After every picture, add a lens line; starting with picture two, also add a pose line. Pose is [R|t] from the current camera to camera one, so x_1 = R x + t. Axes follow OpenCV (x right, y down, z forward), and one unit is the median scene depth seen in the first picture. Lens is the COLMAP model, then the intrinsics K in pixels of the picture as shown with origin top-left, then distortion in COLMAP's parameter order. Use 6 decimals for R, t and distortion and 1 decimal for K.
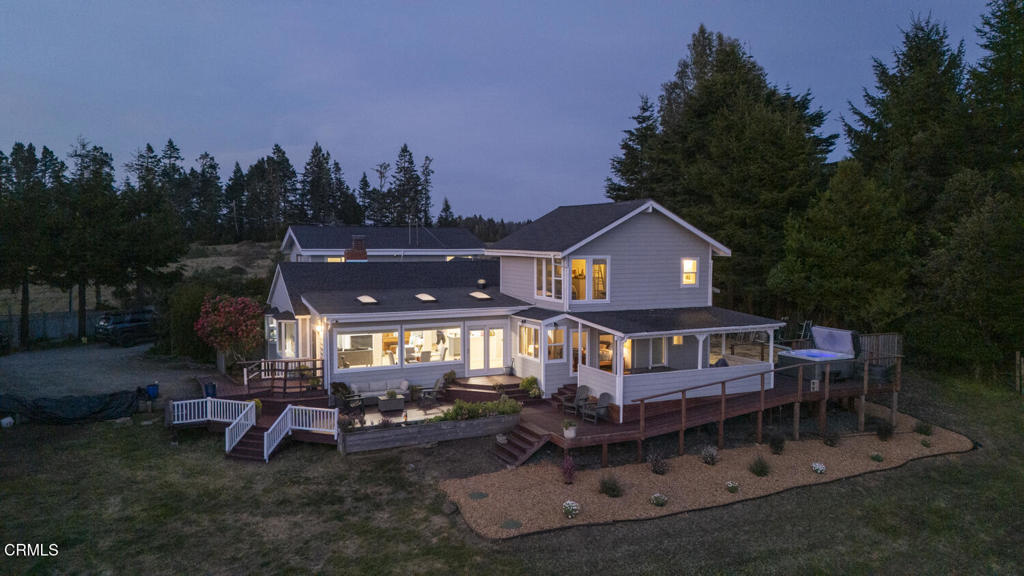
lens RADIAL K [[745.4, 0, 512.0], [0, 745.4, 288.0], [0, 0, 1]] dist [0.080829, -0.084539]
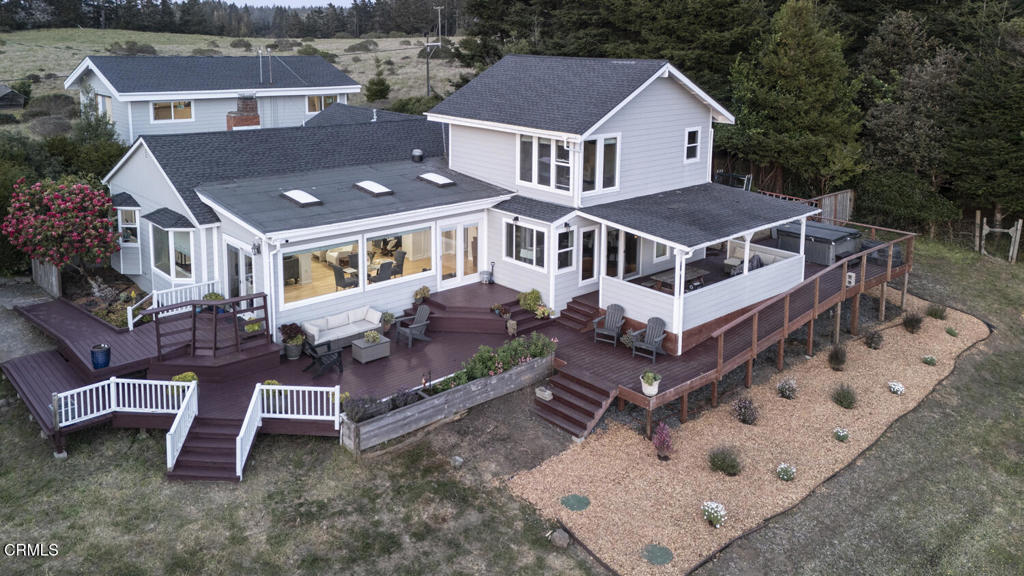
lens RADIAL K [[803.1, 0, 493.1], [0, 803.1, 150.8], [0, 0, 1]] dist [0.036776, -0.003457]
pose [[0.957806, -0.030123, 0.285833, -0.266490], [0.005328, 0.996183, 0.087128, -0.105382], [-0.287366, -0.081929, 0.954310, 0.235445]]
